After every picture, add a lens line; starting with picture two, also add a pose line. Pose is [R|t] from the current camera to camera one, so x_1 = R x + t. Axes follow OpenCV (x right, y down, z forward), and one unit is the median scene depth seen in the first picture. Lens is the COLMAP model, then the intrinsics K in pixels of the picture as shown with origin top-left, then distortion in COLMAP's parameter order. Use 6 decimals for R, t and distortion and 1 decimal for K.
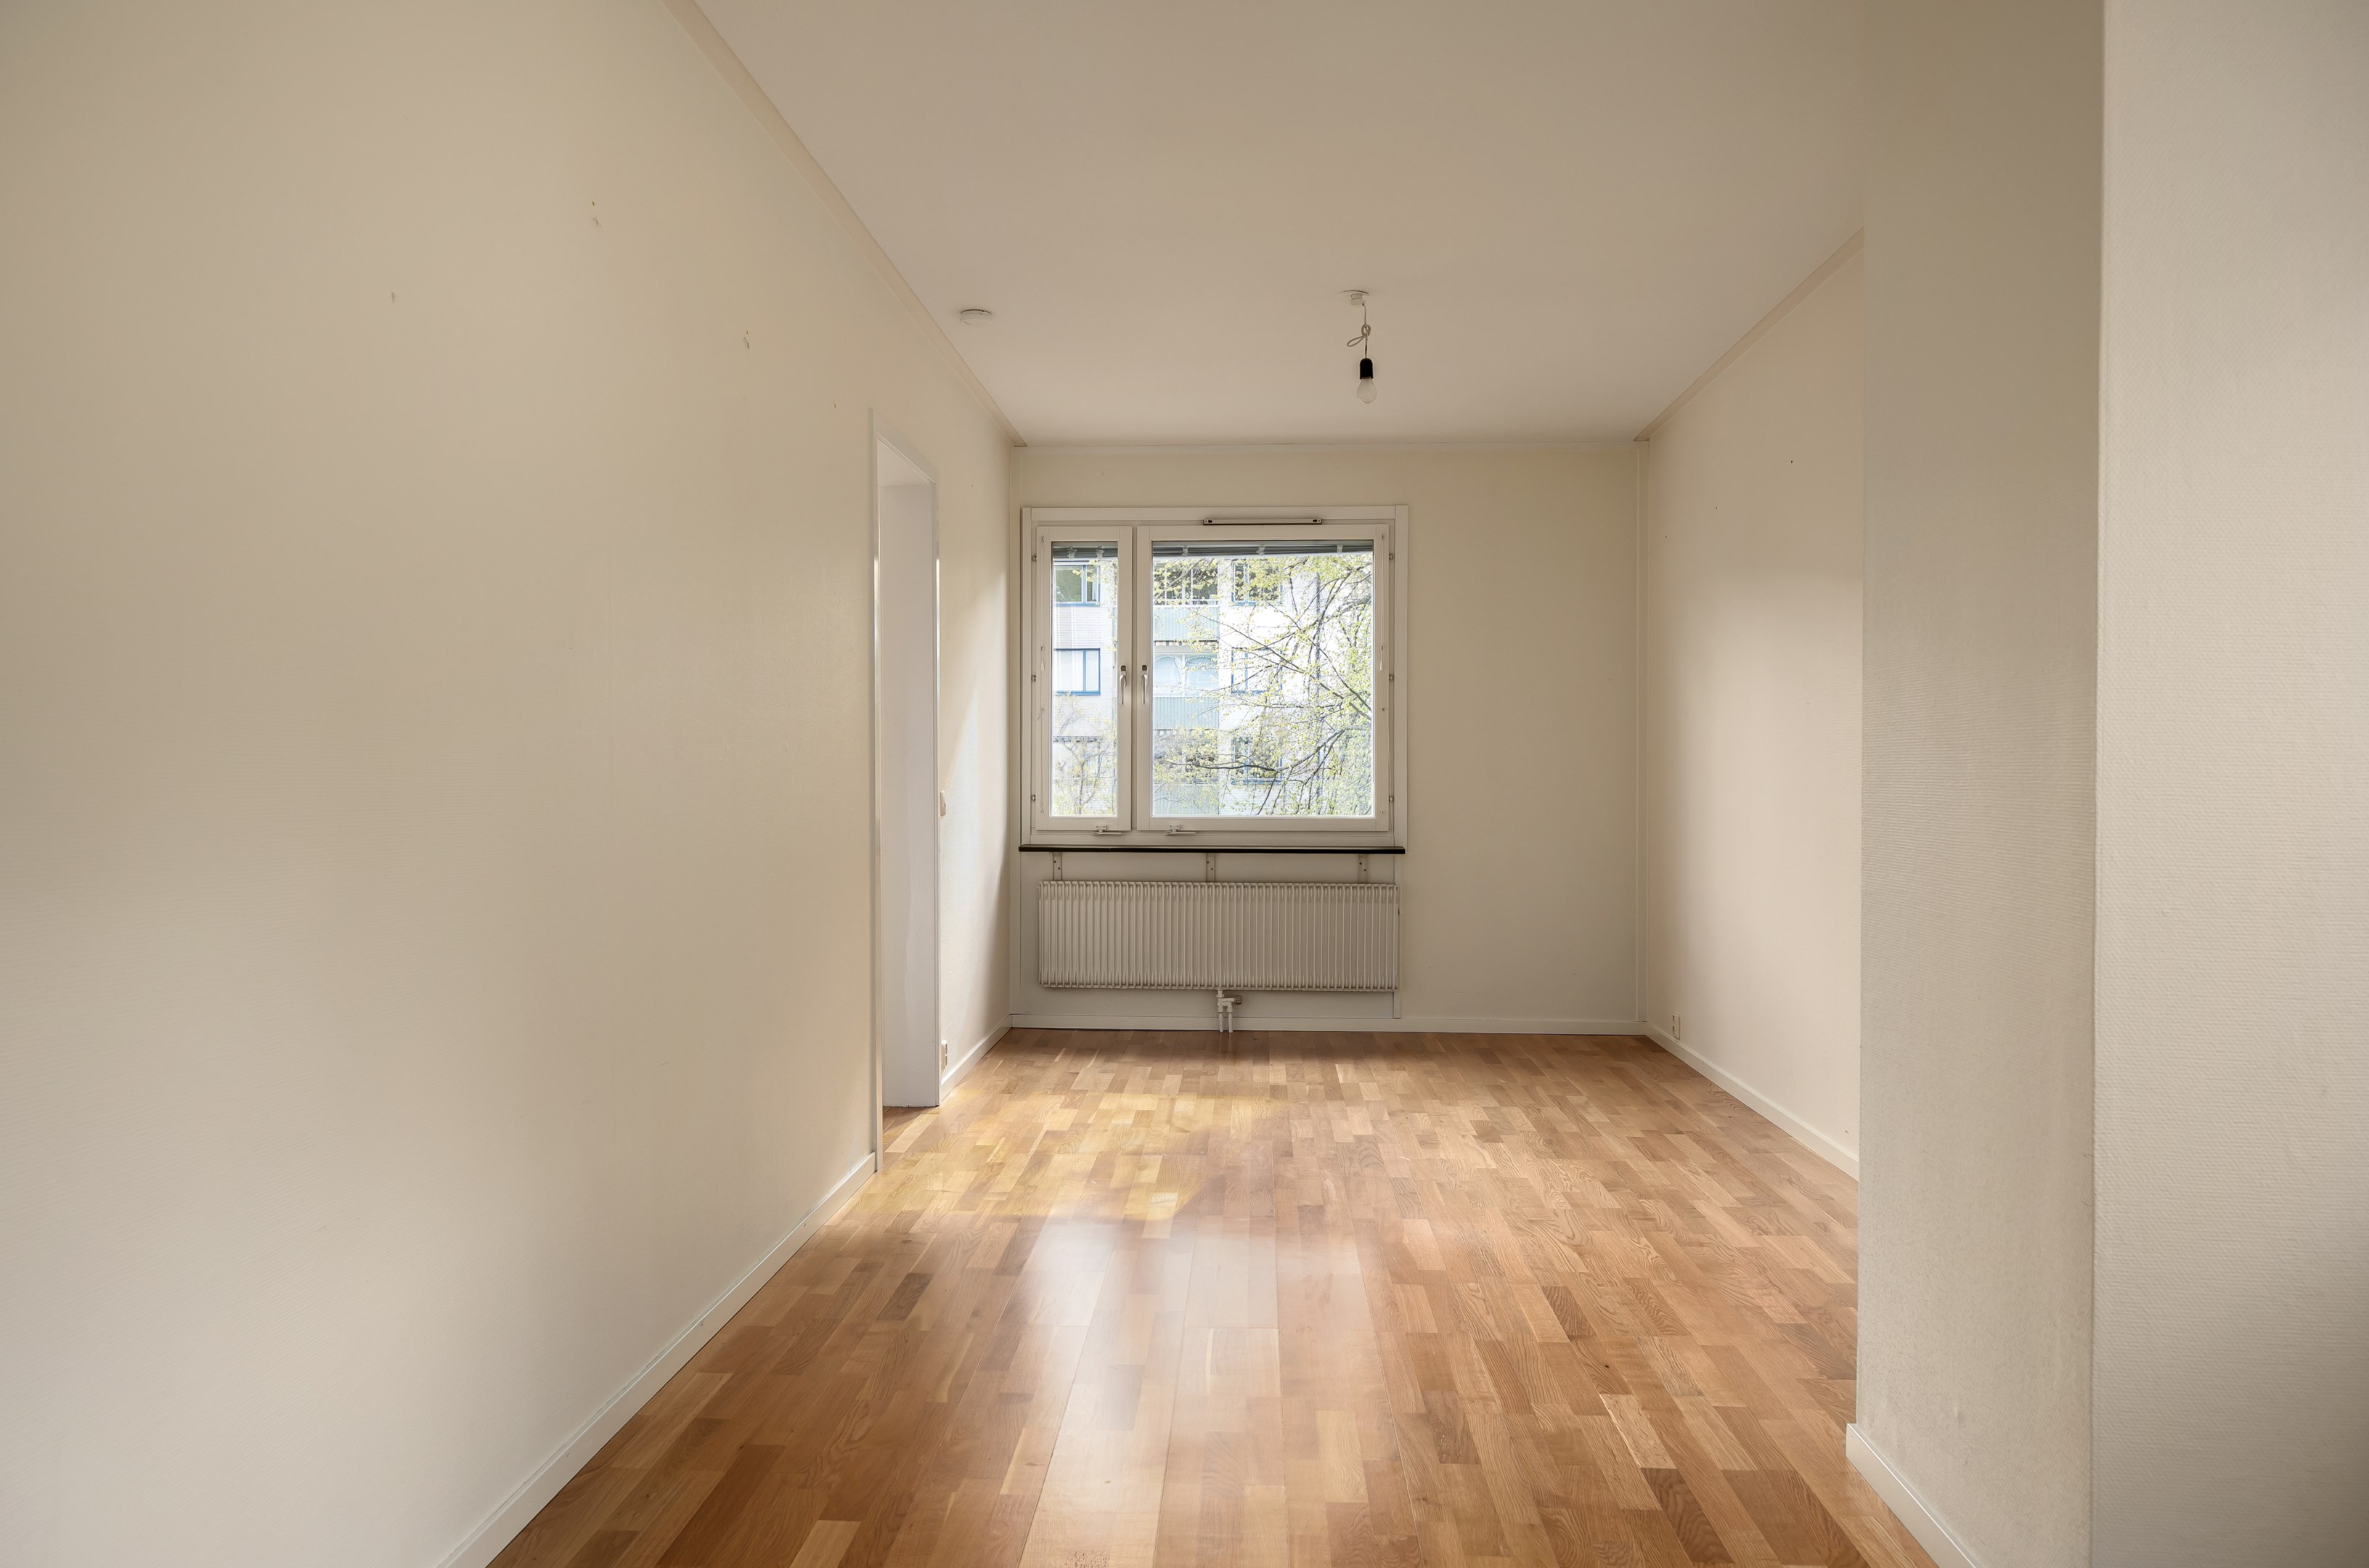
lens RADIAL K [[1623.9, 0, 1184.5], [0, 1623.9, 784.0], [0, 0, 1]] dist [0.002157, 0.000656]
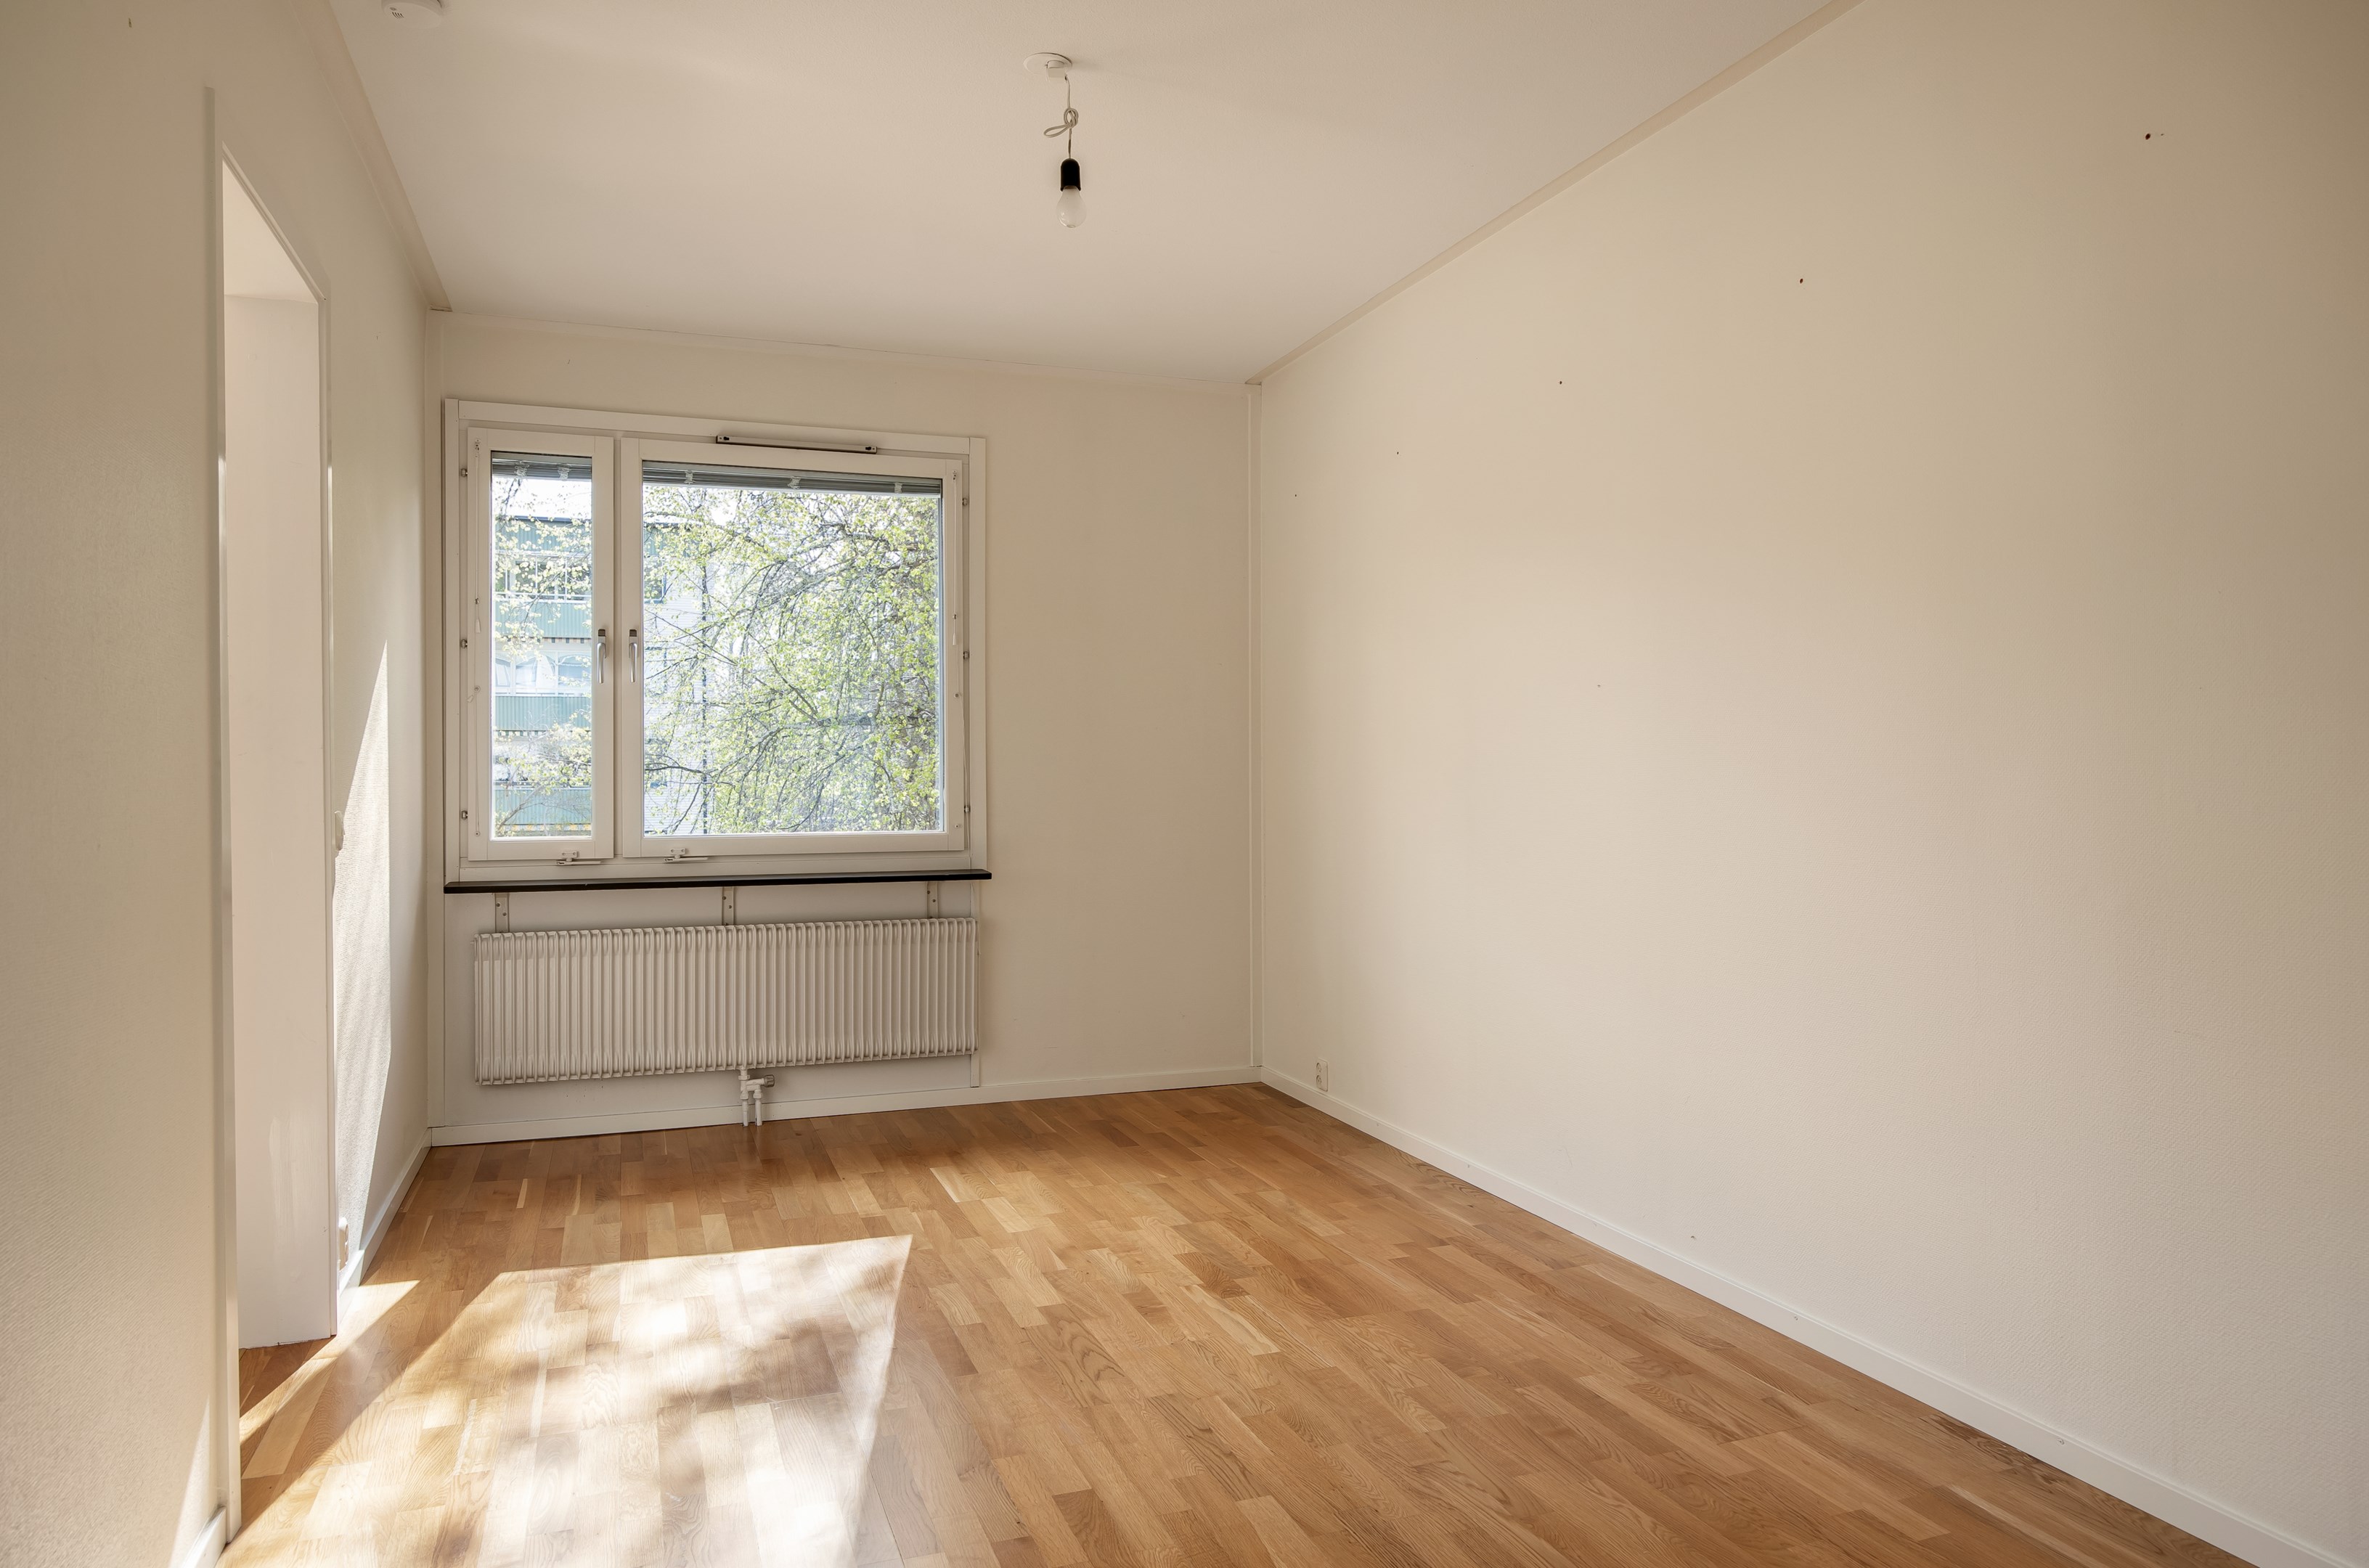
lens RADIAL K [[1504.2, 0, 1174.9], [0, 1504.2, 772.8], [0, 0, 1]] dist [-0.007123, -0.000392]
pose [[0.920695, -0.004925, 0.390251, -0.064169], [0.008053, 0.999947, -0.006379, -0.002956], [-0.390199, 0.009016, 0.920686, 0.288886]]
